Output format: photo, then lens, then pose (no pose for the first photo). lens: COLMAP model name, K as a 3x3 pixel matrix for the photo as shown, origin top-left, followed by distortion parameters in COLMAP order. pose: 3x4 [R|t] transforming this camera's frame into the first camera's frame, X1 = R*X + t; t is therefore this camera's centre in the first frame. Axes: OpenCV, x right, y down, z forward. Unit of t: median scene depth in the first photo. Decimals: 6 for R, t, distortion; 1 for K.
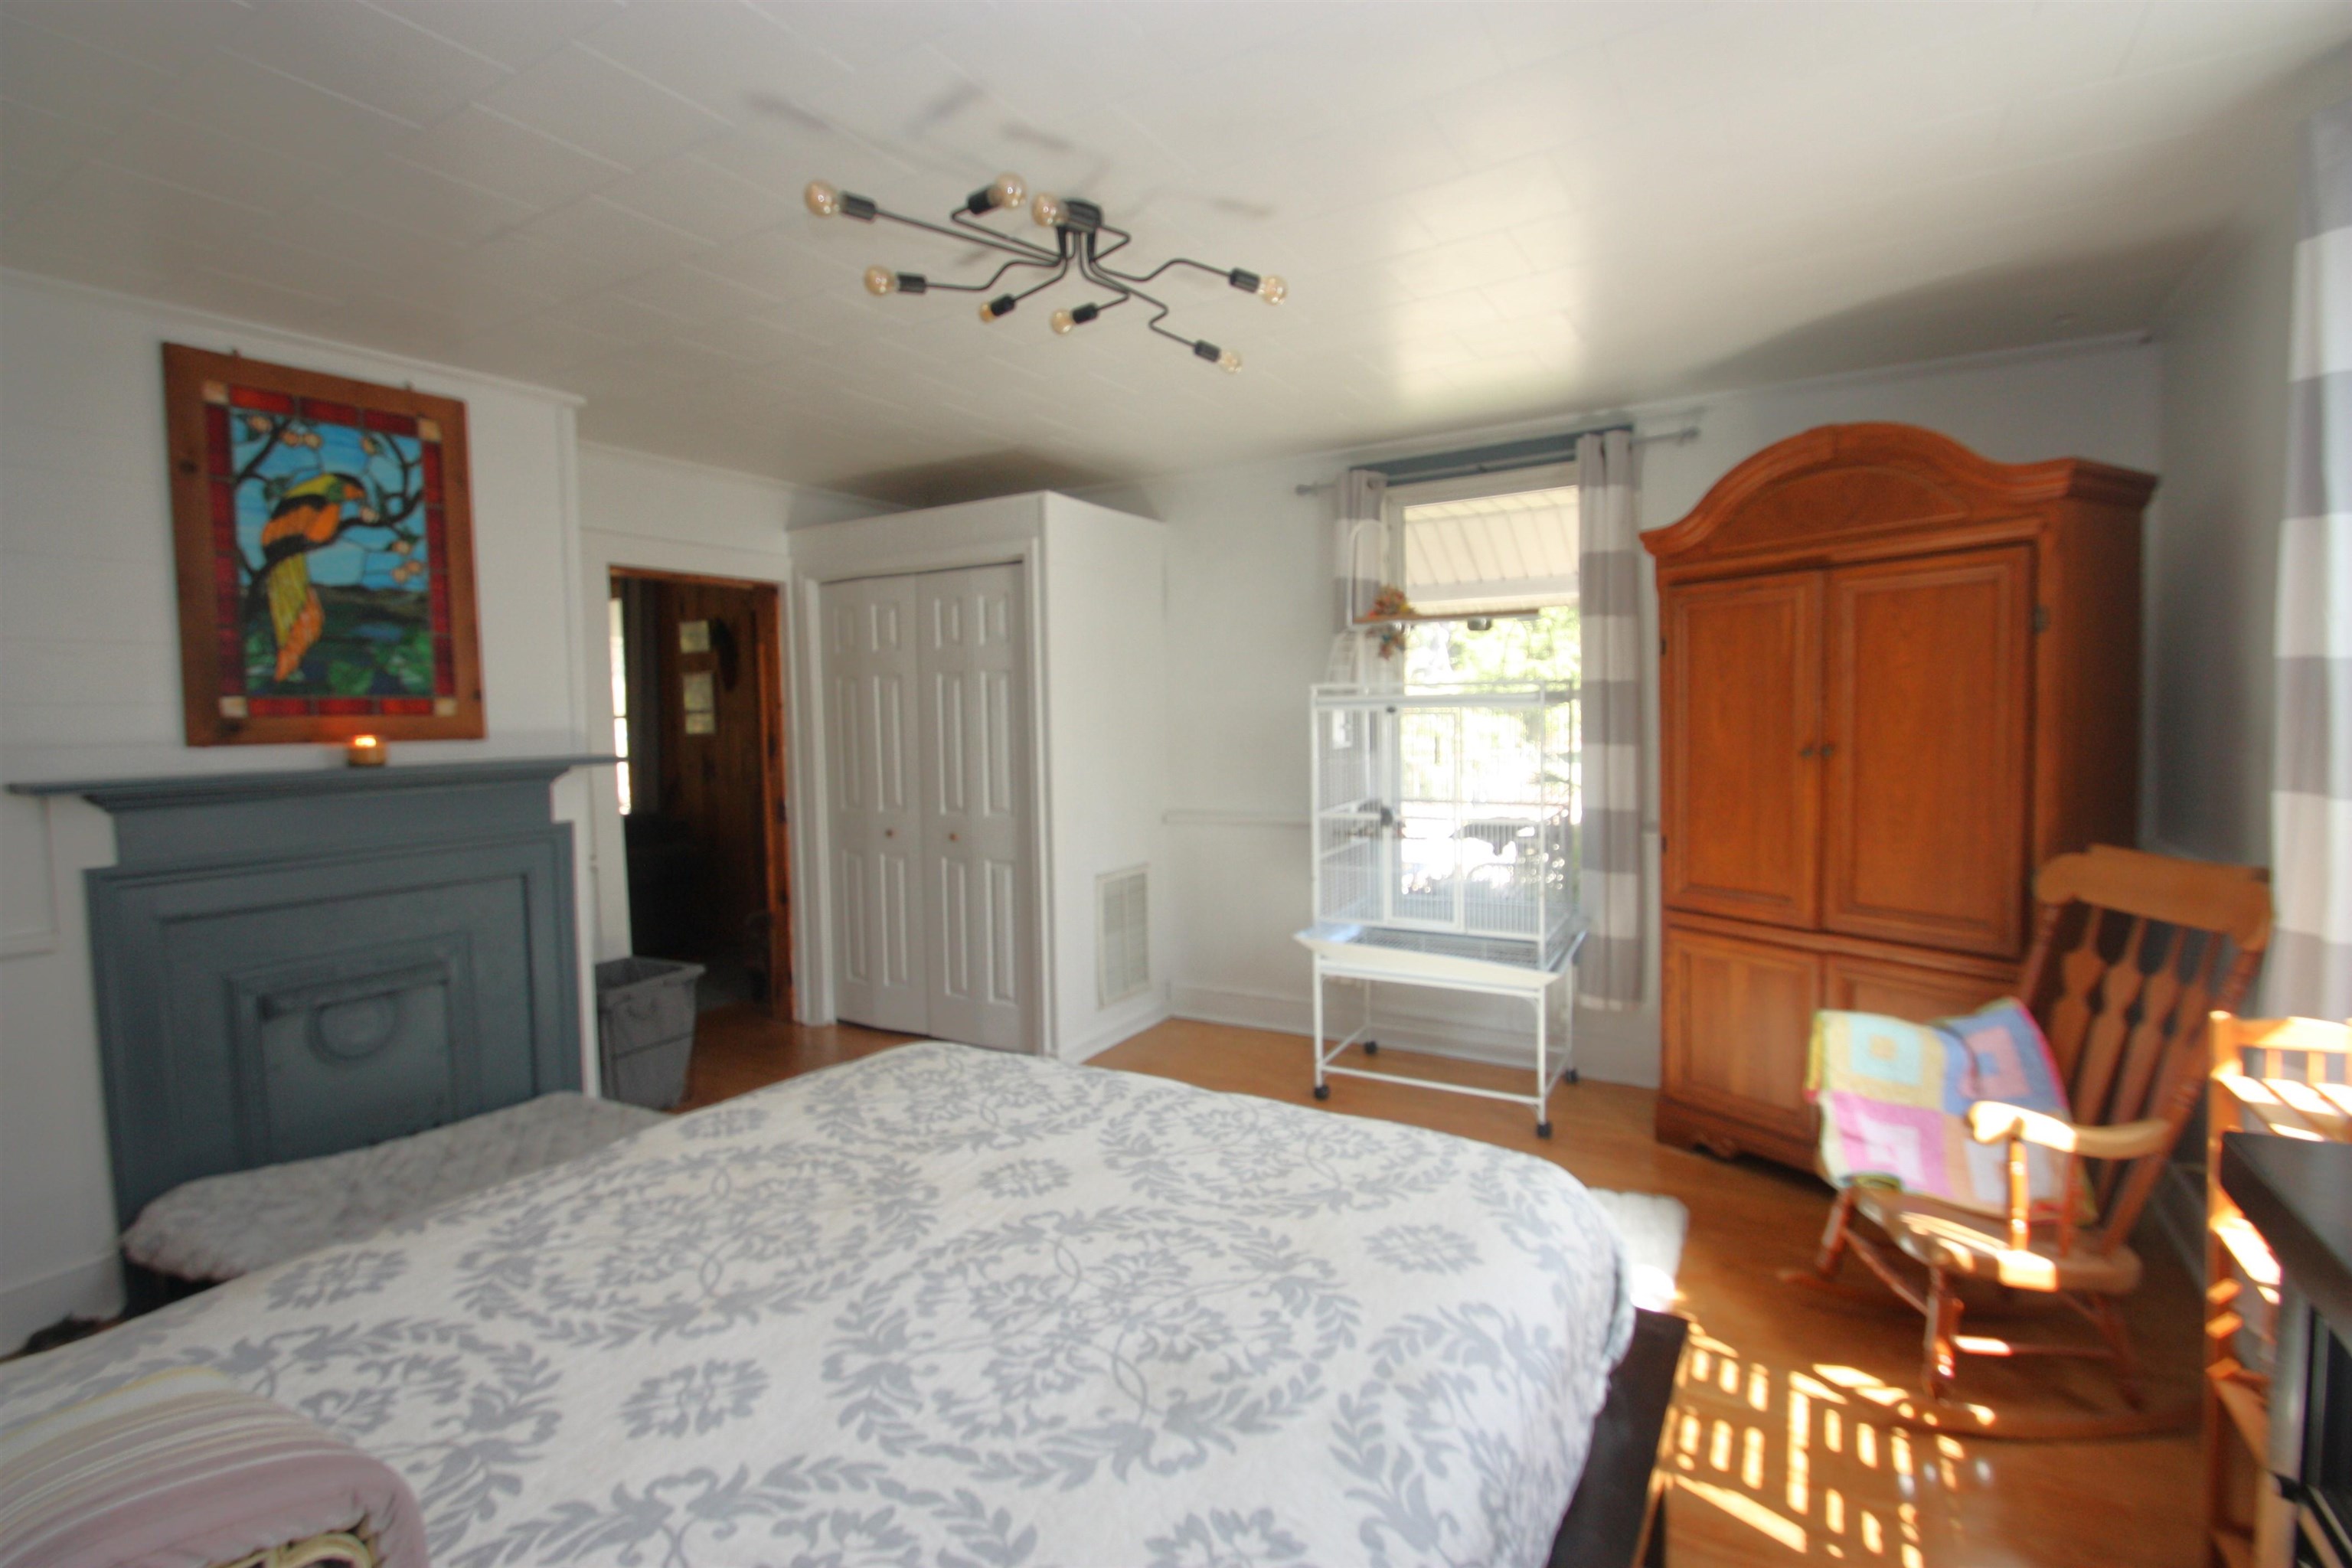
lens RADIAL K [[1123.0, 0, 1173.5], [0, 1123.0, 779.6], [0, 0, 1]] dist [0.017801, -0.019573]
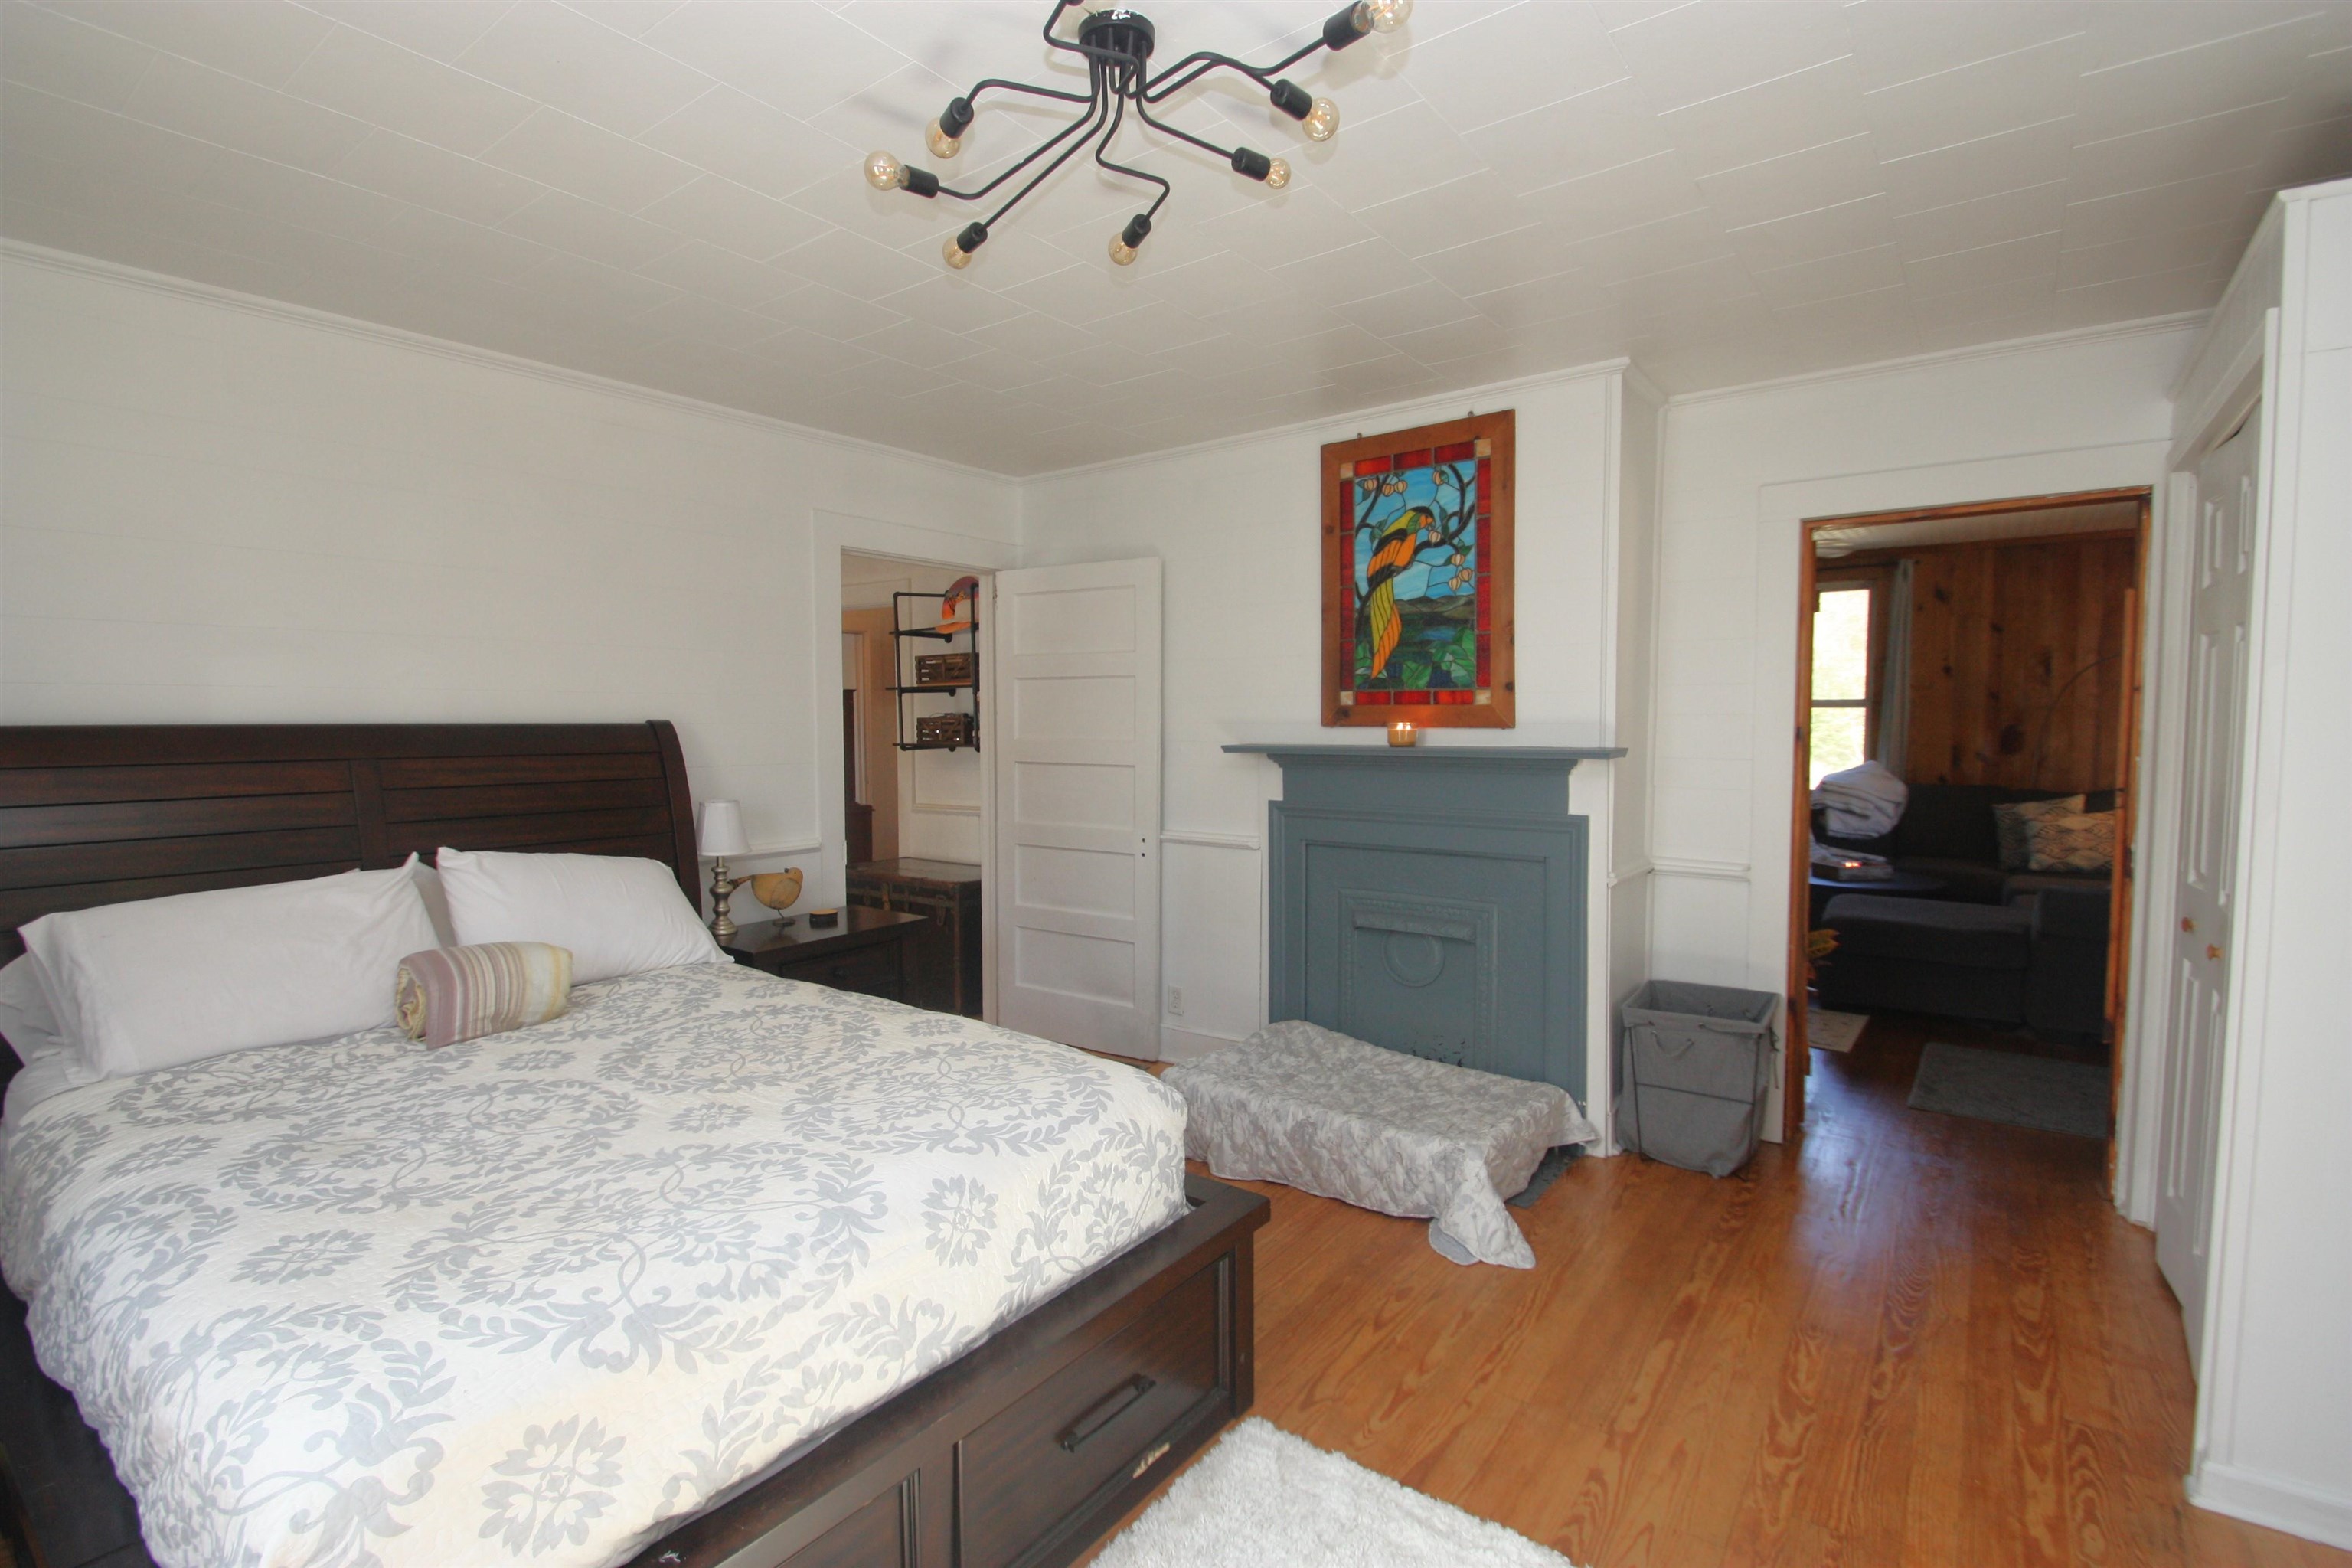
lens RADIAL K [[1123.0, 0, 1173.5], [0, 1123.0, 779.6], [0, 0, 1]] dist [0.017801, -0.019573]
pose [[-0.127025, 0.077372, -0.988877, 0.540338], [-0.054011, 0.994934, 0.084783, -0.067937], [0.990428, 0.064180, -0.122202, 0.927164]]
